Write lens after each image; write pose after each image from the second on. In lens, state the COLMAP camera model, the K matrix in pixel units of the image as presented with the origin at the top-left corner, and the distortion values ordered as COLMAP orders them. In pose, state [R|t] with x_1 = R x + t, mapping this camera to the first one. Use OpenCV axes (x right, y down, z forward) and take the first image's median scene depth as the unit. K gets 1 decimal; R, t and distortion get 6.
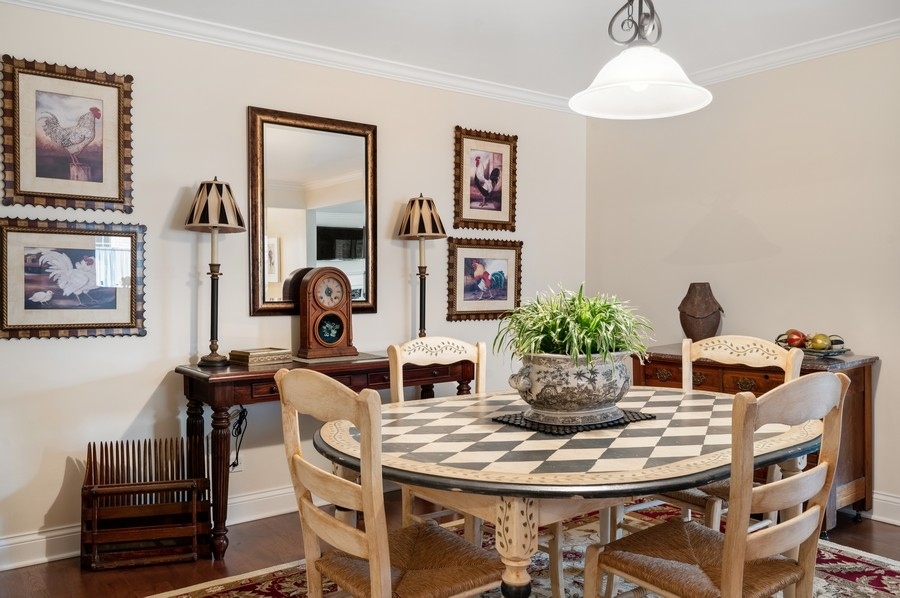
lens RADIAL K [[701.7, 0, 447.8], [0, 701.7, 301.9], [0, 0, 1]] dist [-0.054910, 0.001428]
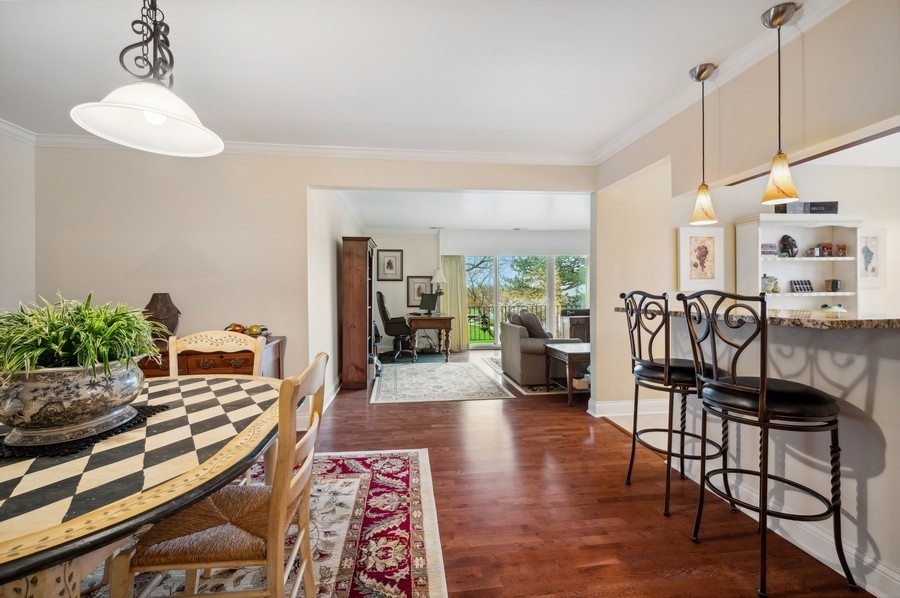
lens RADIAL K [[393.2, 0, 452.4], [0, 393.2, 294.4], [0, 0, 1]] dist [-0.003647, 0.000715]
pose [[0.499173, 0.000821, 0.866502, -0.040329], [0.021701, 0.999674, -0.013449, -0.005385], [-0.866230, 0.025517, 0.498993, 0.275156]]
